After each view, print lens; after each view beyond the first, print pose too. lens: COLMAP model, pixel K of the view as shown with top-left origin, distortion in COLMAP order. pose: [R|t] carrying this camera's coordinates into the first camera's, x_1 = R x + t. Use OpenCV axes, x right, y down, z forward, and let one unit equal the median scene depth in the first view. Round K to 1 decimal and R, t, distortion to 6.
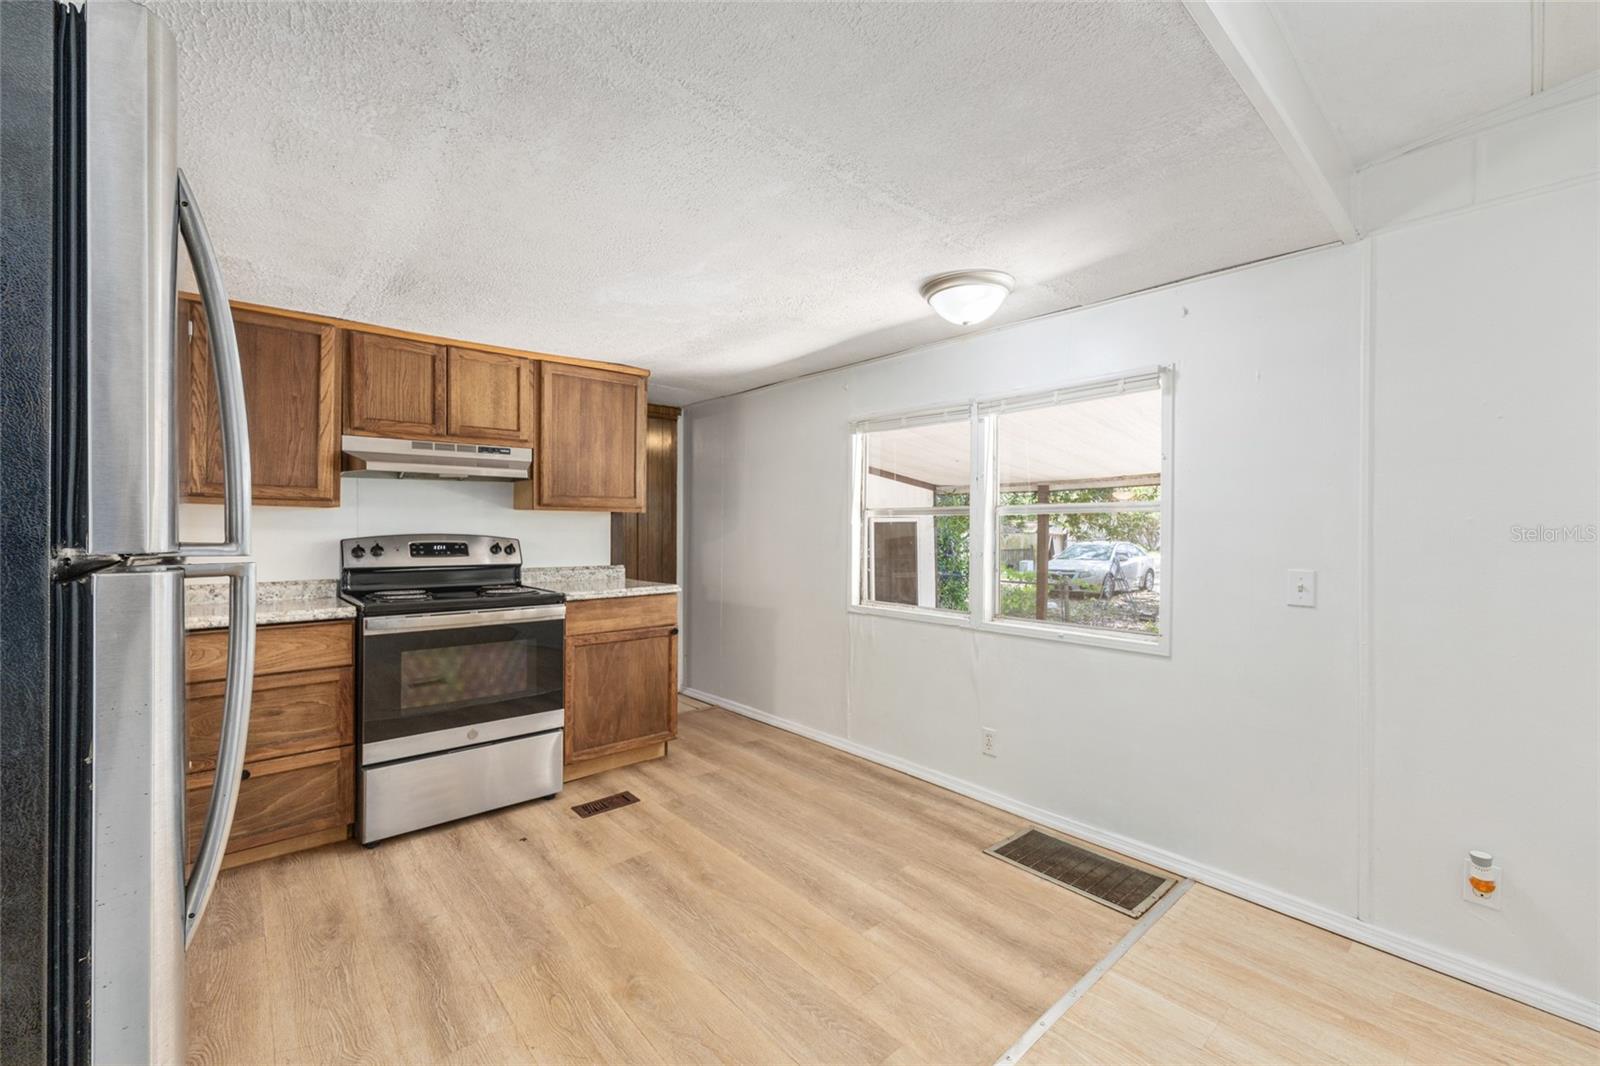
lens RADIAL K [[646.9, 0, 805.7], [0, 646.9, 532.5], [0, 0, 1]] dist [-0.002200, 0.001355]
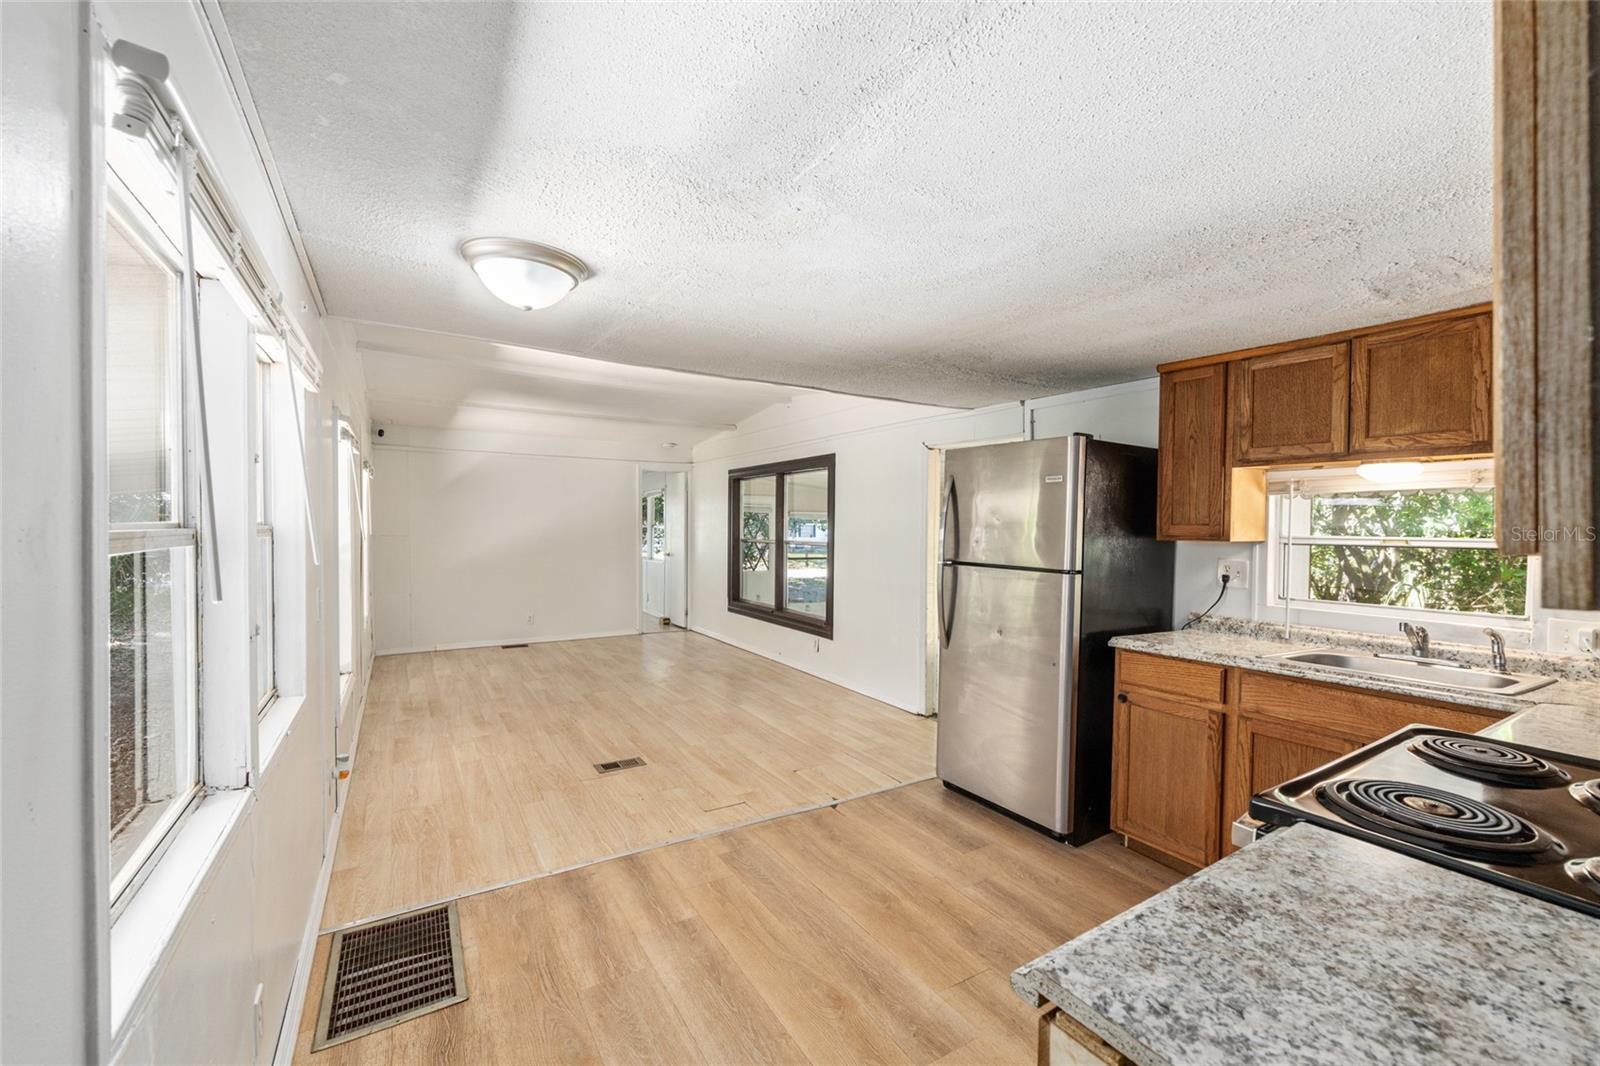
lens RADIAL K [[646.9, 0, 808.3], [0, 646.9, 547.1], [0, 0, 1]] dist [-0.002200, 0.001355]
pose [[-0.985785, -0.026436, 0.165921, -0.191154], [-0.021188, 0.999220, 0.033318, -0.050187], [-0.166672, 0.029329, -0.985576, 1.425533]]
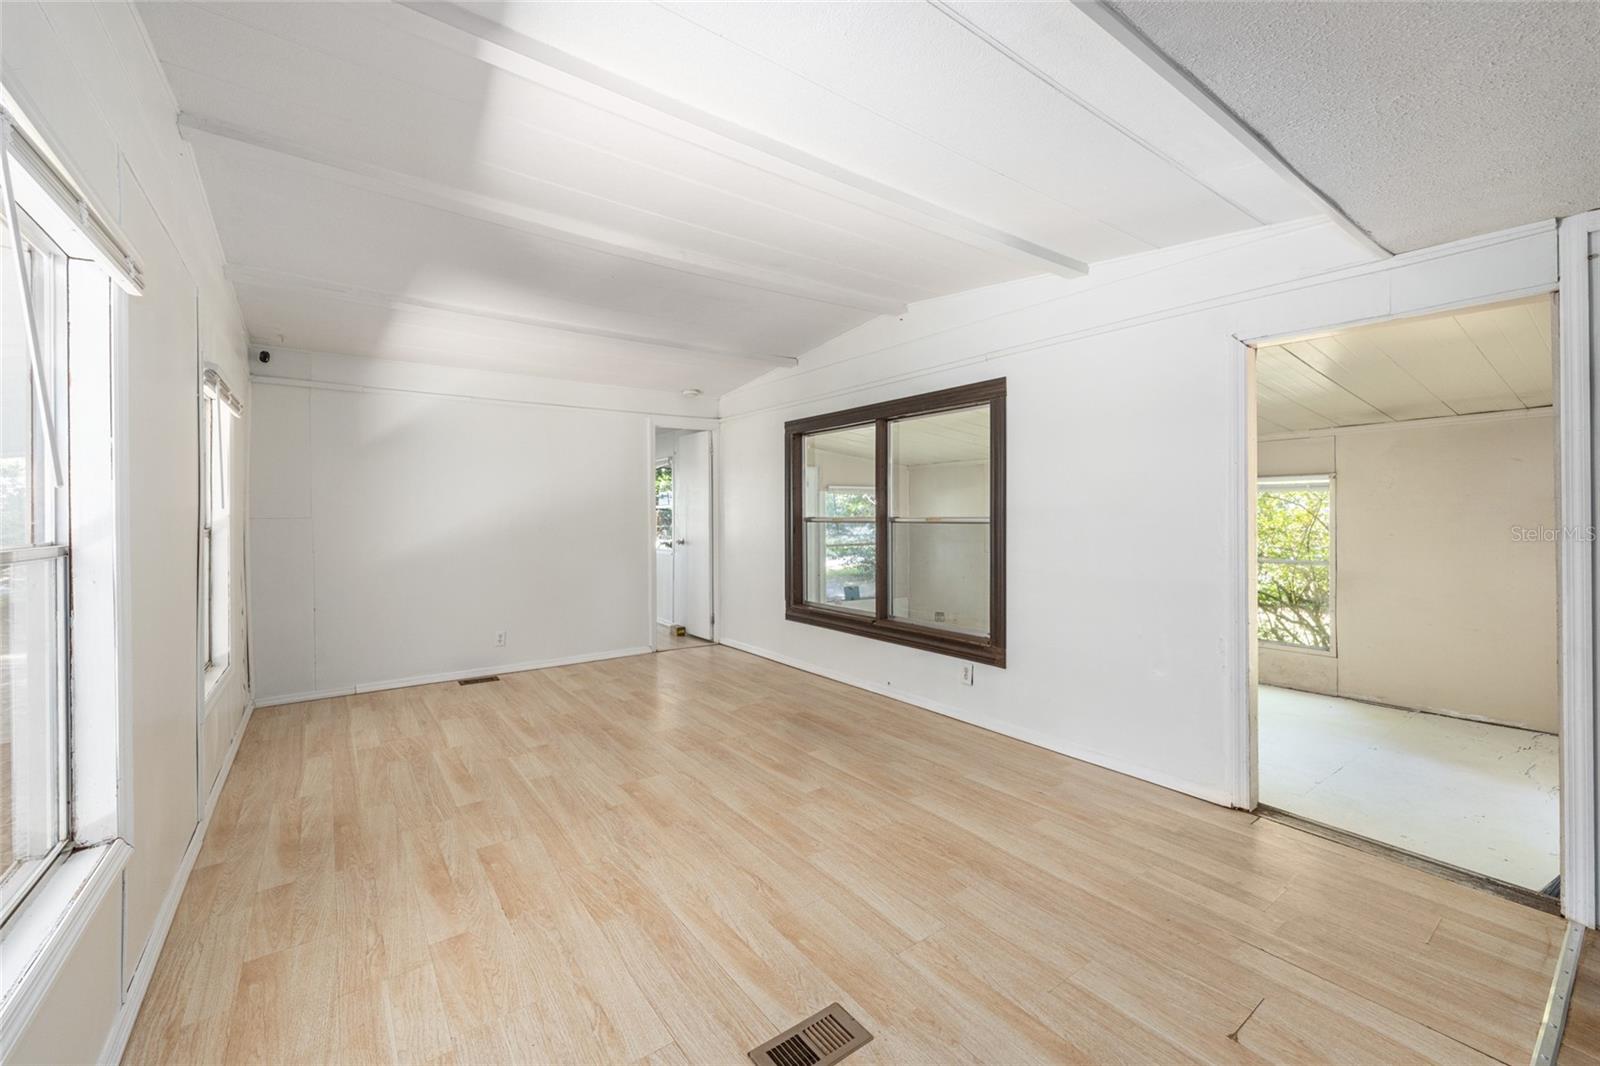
lens RADIAL K [[646.9, 0, 806.0], [0, 646.9, 516.4], [0, 0, 1]] dist [-0.002200, 0.001355]
pose [[-0.995974, -0.006986, 0.089366, 0.336432], [-0.006722, 0.999972, 0.003249, -0.000071], [-0.089386, 0.002635, -0.995994, 0.761393]]
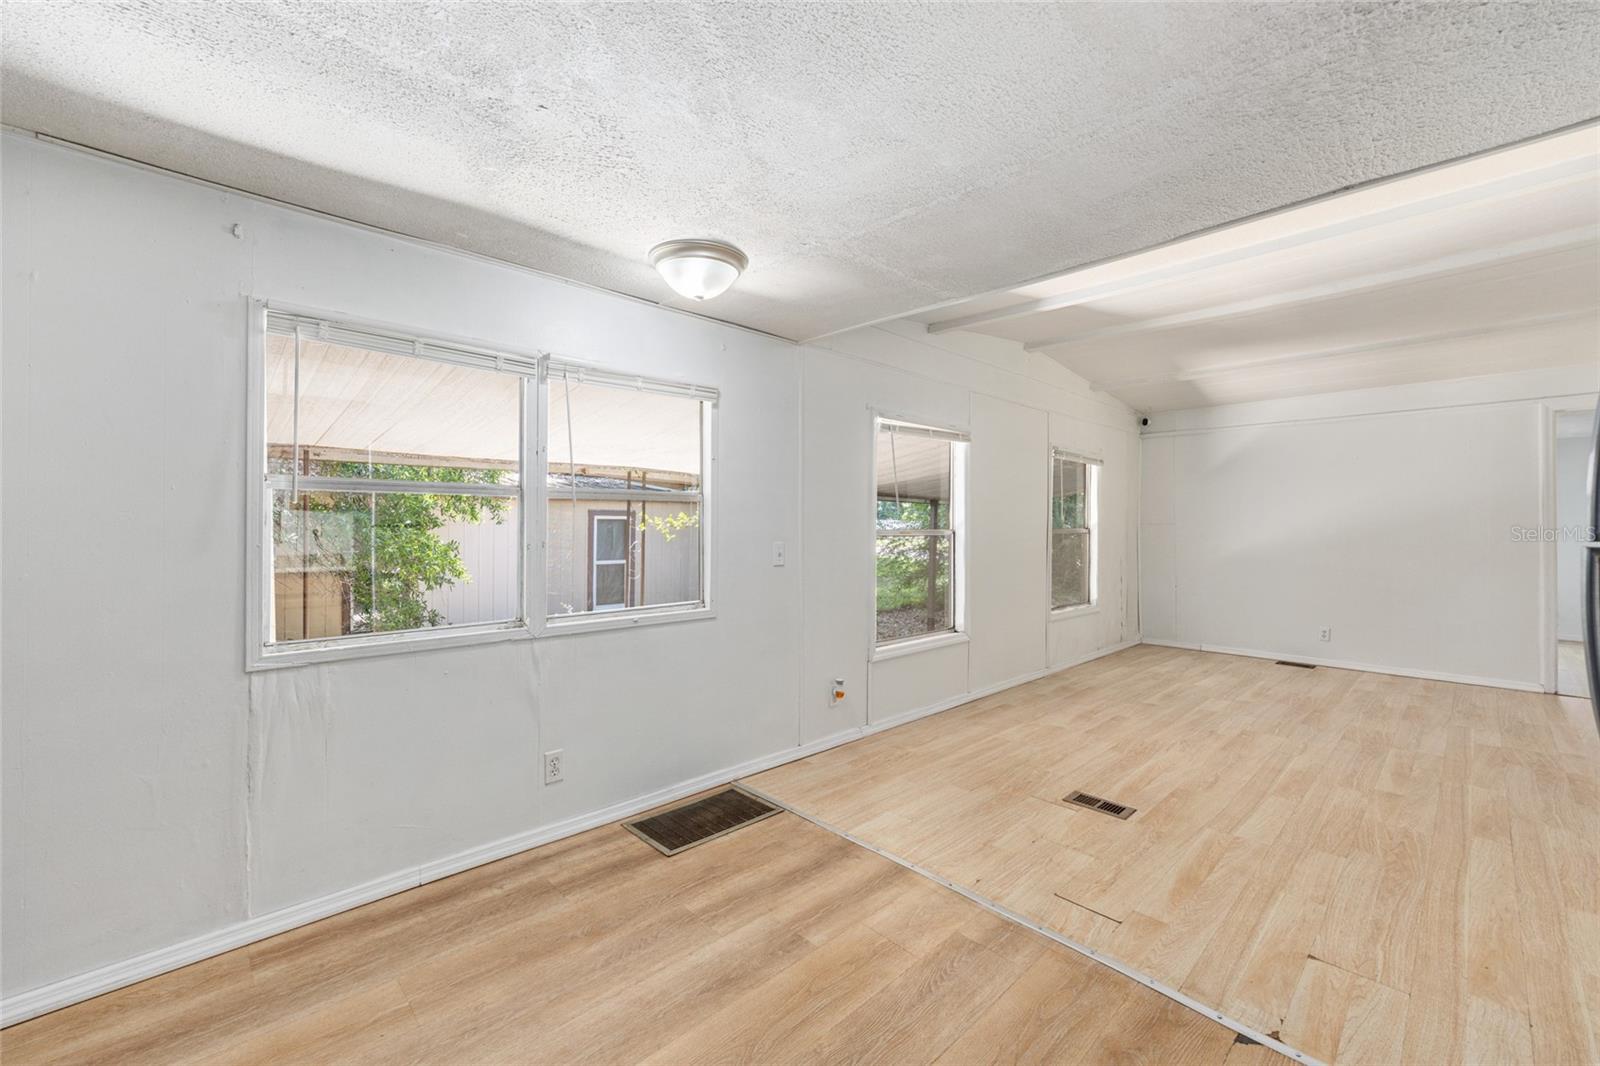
lens RADIAL K [[646.9, 0, 800.9], [0, 646.9, 526.6], [0, 0, 1]] dist [-0.002200, 0.001355]
pose [[-0.034153, -0.014558, 0.999311, -0.579472], [-0.003216, 0.999890, 0.014457, -0.002816], [-0.999411, -0.002720, -0.034197, 0.725858]]
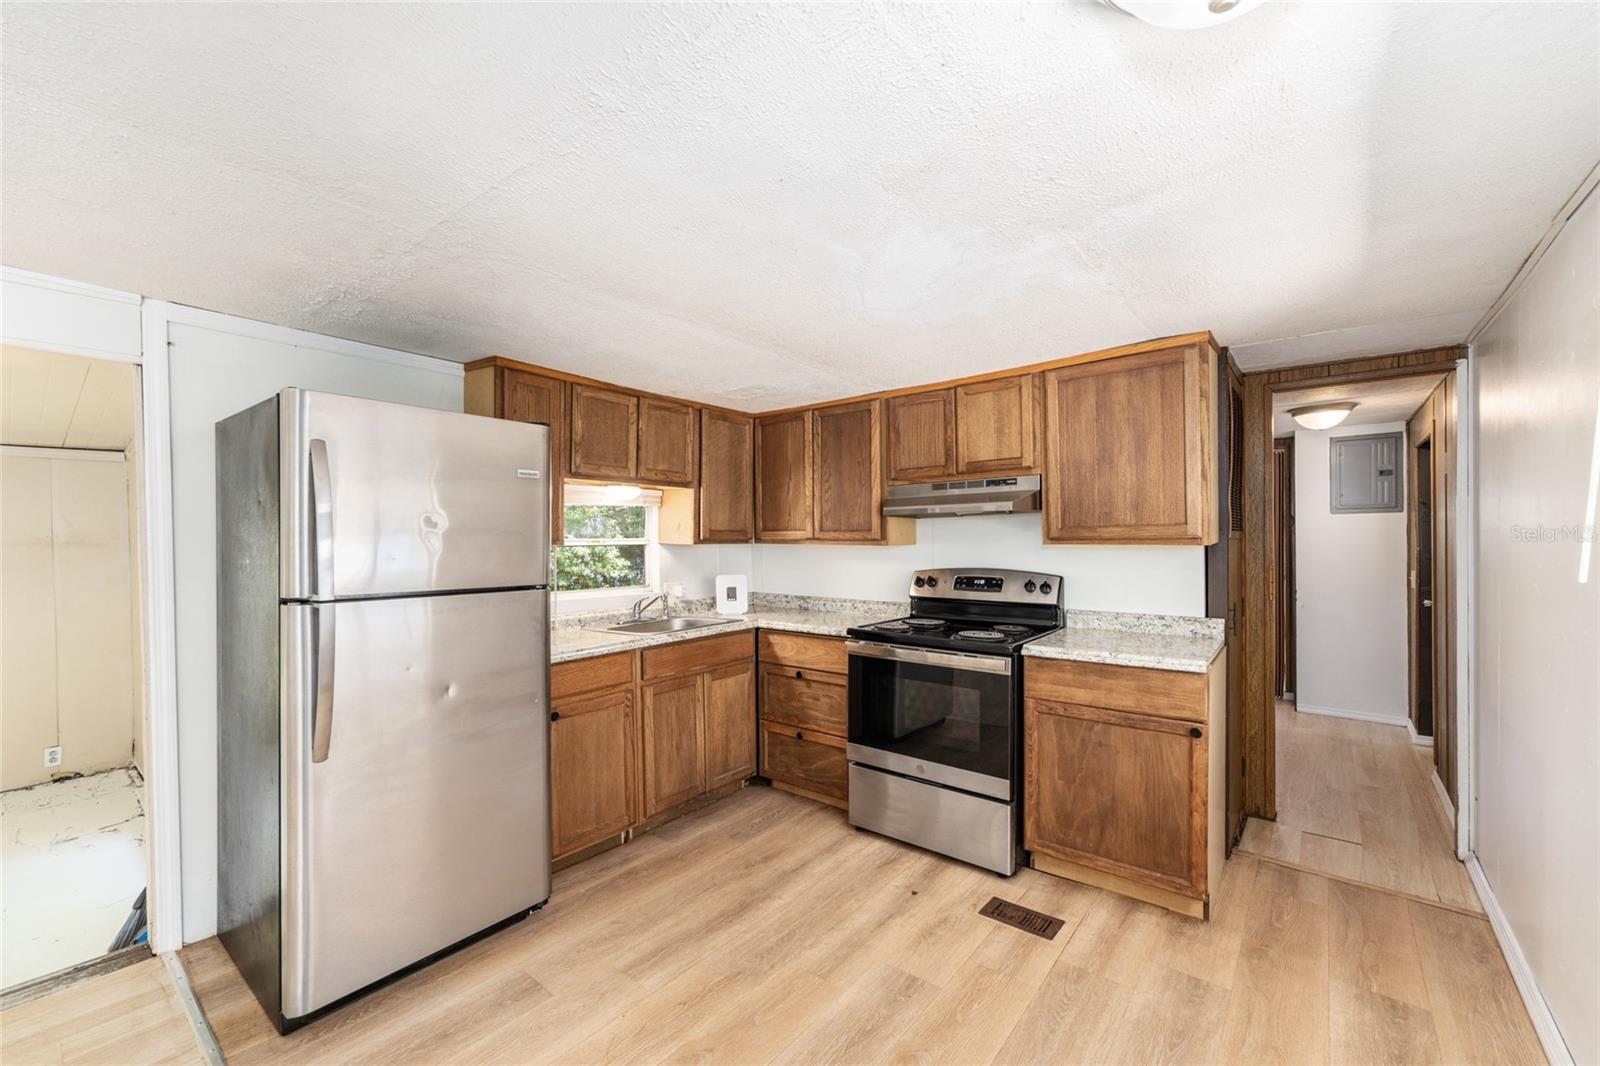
lens RADIAL K [[646.9, 0, 801.5], [0, 646.9, 546.5], [0, 0, 1]] dist [-0.002200, 0.001355]
pose [[0.163071, 0.007040, -0.986589, 0.434296], [0.003143, 0.999966, 0.007655, -0.044717], [0.986609, -0.004349, 0.163043, 0.608888]]
